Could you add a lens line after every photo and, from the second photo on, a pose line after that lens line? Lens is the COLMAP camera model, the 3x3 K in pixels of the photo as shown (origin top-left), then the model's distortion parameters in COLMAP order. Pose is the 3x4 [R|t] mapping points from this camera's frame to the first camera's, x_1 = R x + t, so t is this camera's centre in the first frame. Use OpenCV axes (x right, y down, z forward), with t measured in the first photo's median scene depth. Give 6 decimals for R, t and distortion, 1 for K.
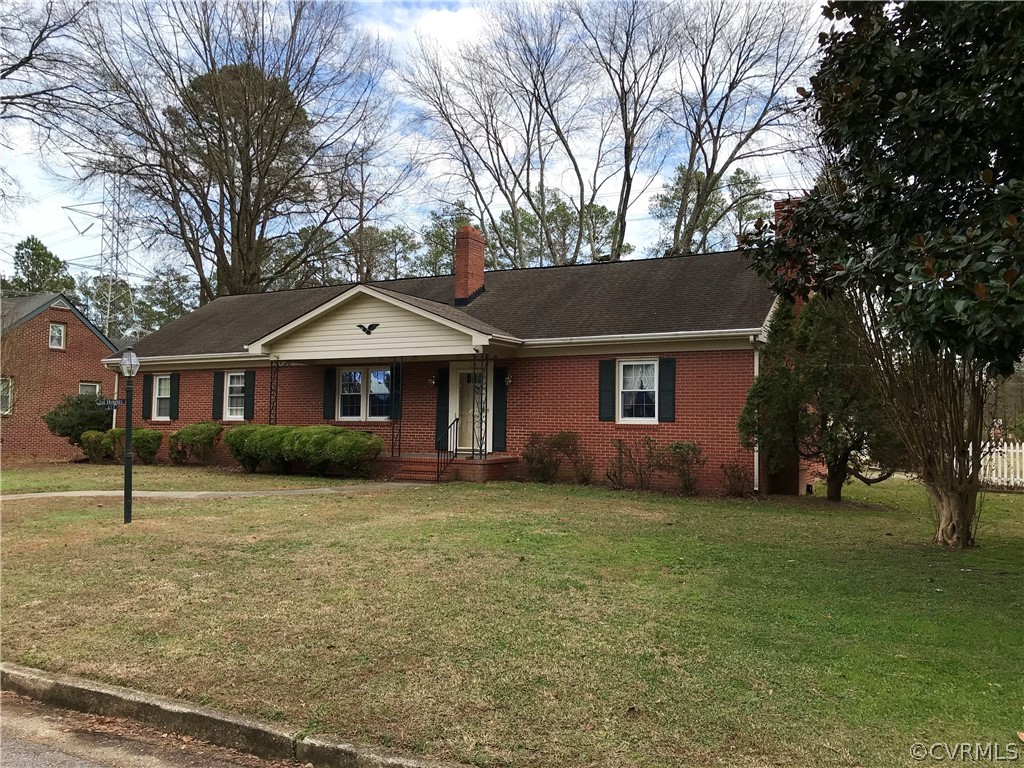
lens RADIAL K [[837.3, 0, 512.0], [0, 837.3, 384.0], [0, 0, 1]] dist [0.075235, -0.157676]
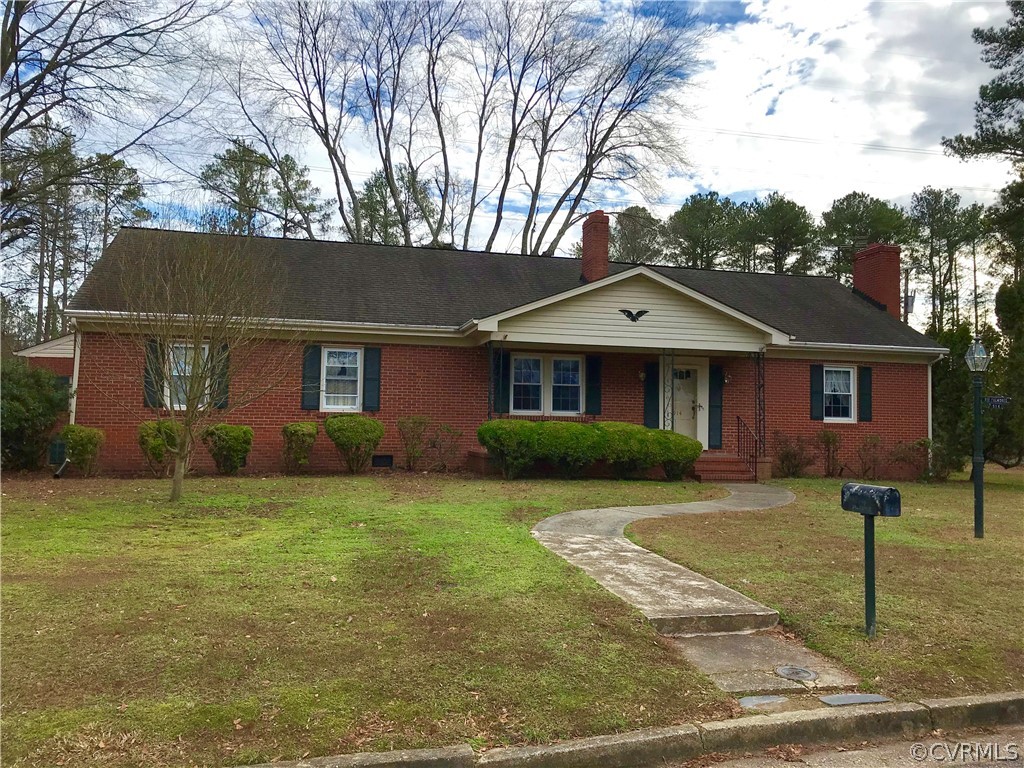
lens RADIAL K [[837.3, 0, 512.0], [0, 837.3, 384.0], [0, 0, 1]] dist [0.075235, -0.157676]
pose [[0.742038, 0.034764, 0.669456, -0.834329], [-0.044545, 0.999004, -0.002502, 0.015726], [-0.668876, -0.027965, 0.742848, 0.399563]]
